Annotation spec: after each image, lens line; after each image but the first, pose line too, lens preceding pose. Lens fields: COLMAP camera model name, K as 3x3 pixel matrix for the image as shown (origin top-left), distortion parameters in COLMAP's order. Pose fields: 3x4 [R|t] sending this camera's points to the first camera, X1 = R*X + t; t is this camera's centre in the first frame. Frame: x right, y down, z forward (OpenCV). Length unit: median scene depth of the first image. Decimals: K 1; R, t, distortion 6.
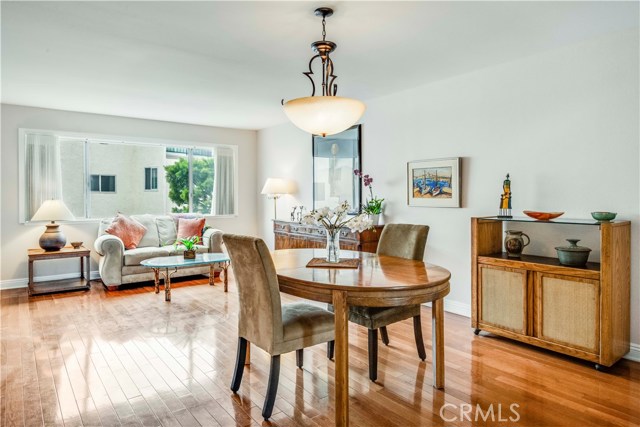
lens RADIAL K [[377.3, 0, 302.9], [0, 377.3, 197.9], [0, 0, 1]] dist [0.001259, -0.005117]
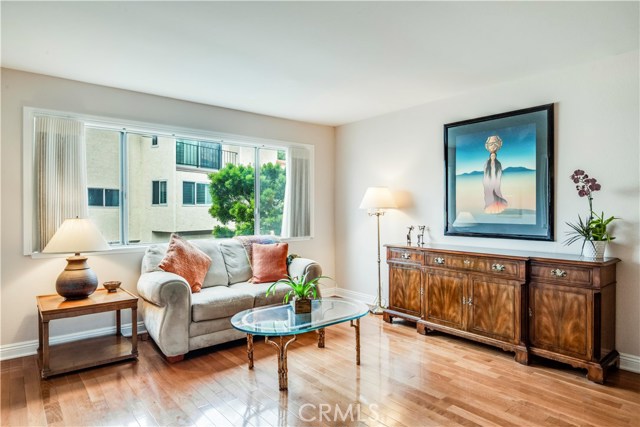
lens RADIAL K [[377.3, 0, 316.6], [0, 377.3, 211.7], [0, 0, 1]] dist [0.001259, -0.005117]
pose [[0.999536, -0.001193, 0.030434, -0.269068], [0.001260, 0.999997, -0.002196, -0.004730], [-0.030431, 0.002233, 0.999534, 0.337747]]
